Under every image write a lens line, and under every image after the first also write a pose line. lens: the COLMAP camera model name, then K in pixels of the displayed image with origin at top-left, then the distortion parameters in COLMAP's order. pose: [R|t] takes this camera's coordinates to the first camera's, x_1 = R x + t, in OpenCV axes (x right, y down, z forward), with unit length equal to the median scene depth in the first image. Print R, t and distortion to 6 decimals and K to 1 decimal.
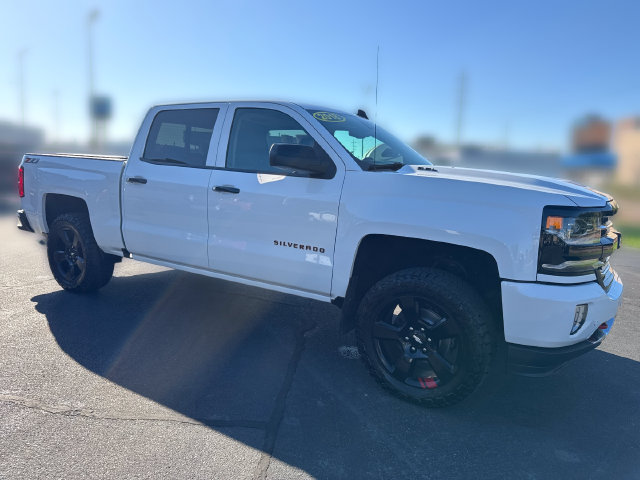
lens RADIAL K [[471.6, 0, 325.1], [0, 471.6, 238.0], [0, 0, 1]] dist [0.107343, -0.085303]
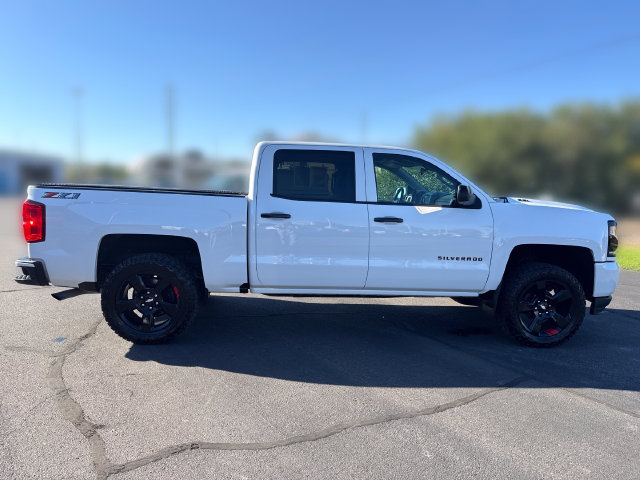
lens RADIAL K [[450.8, 0, 320.0], [0, 450.8, 240.0], [0, 0, 1]] dist [0.092881, -0.154694]
pose [[0.785343, -0.078061, 0.614120, -1.141272], [0.091743, 0.995740, 0.009246, -0.082778], [-0.612226, 0.049080, 0.789158, 0.201774]]
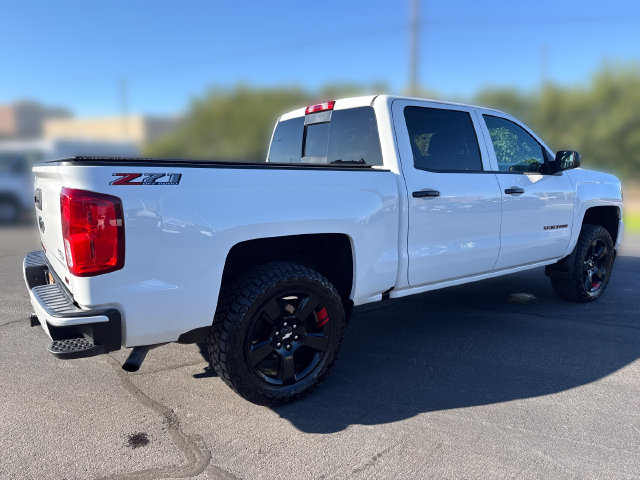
lens RADIAL K [[450.8, 0, 320.0], [0, 450.8, 240.0], [0, 0, 1]] dist [0.092881, -0.154694]
pose [[0.359778, -0.177630, 0.915974, -1.438249], [0.156439, 0.979298, 0.128463, -0.209293], [-0.919830, 0.097076, 0.380118, 1.090084]]
